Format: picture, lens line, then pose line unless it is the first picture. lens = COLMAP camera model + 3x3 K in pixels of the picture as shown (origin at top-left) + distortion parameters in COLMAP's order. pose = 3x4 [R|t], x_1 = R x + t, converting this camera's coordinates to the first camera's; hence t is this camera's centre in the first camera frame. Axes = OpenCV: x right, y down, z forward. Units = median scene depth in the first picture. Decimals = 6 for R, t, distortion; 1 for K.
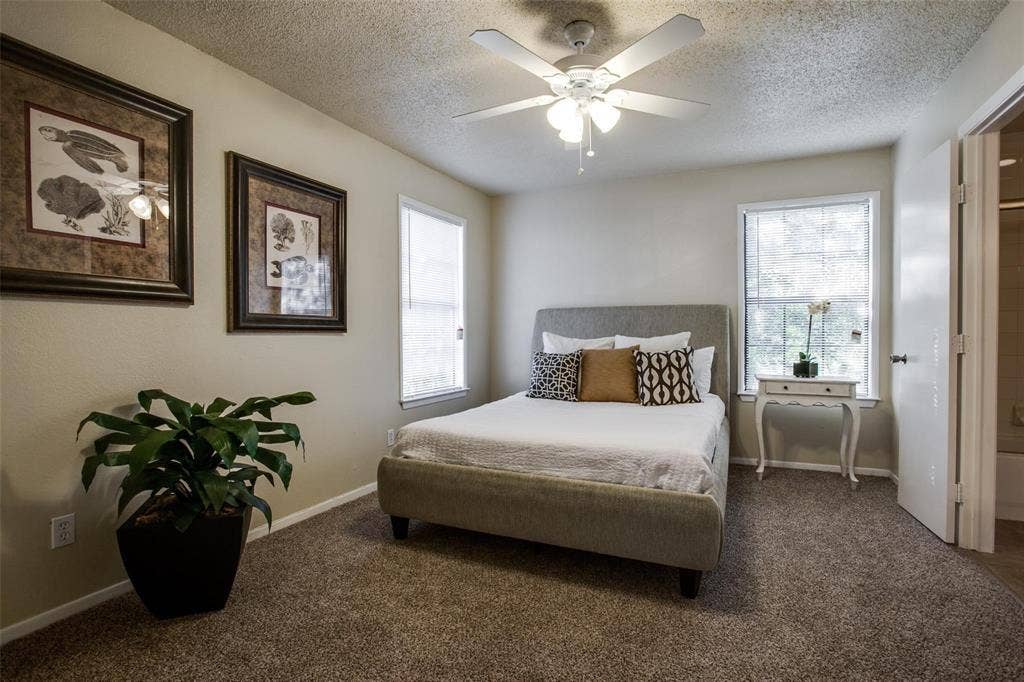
lens RADIAL K [[510.5, 0, 513.1], [0, 510.5, 344.8], [0, 0, 1]] dist [-0.063135, 0.022543]
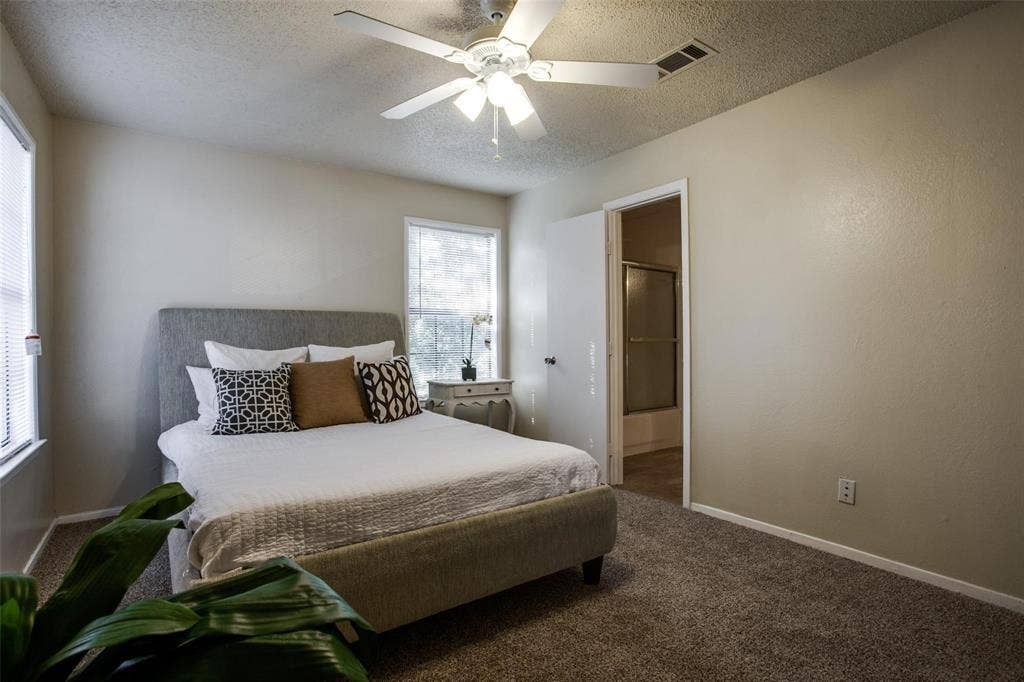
lens RADIAL K [[510.5, 0, 513.1], [0, 510.5, 344.8], [0, 0, 1]] dist [-0.063135, 0.022543]
pose [[0.490243, -0.006180, 0.871564, -0.400122], [0.021837, 0.999748, -0.005194, -0.008576], [-0.871312, 0.021579, 0.490254, 0.349991]]
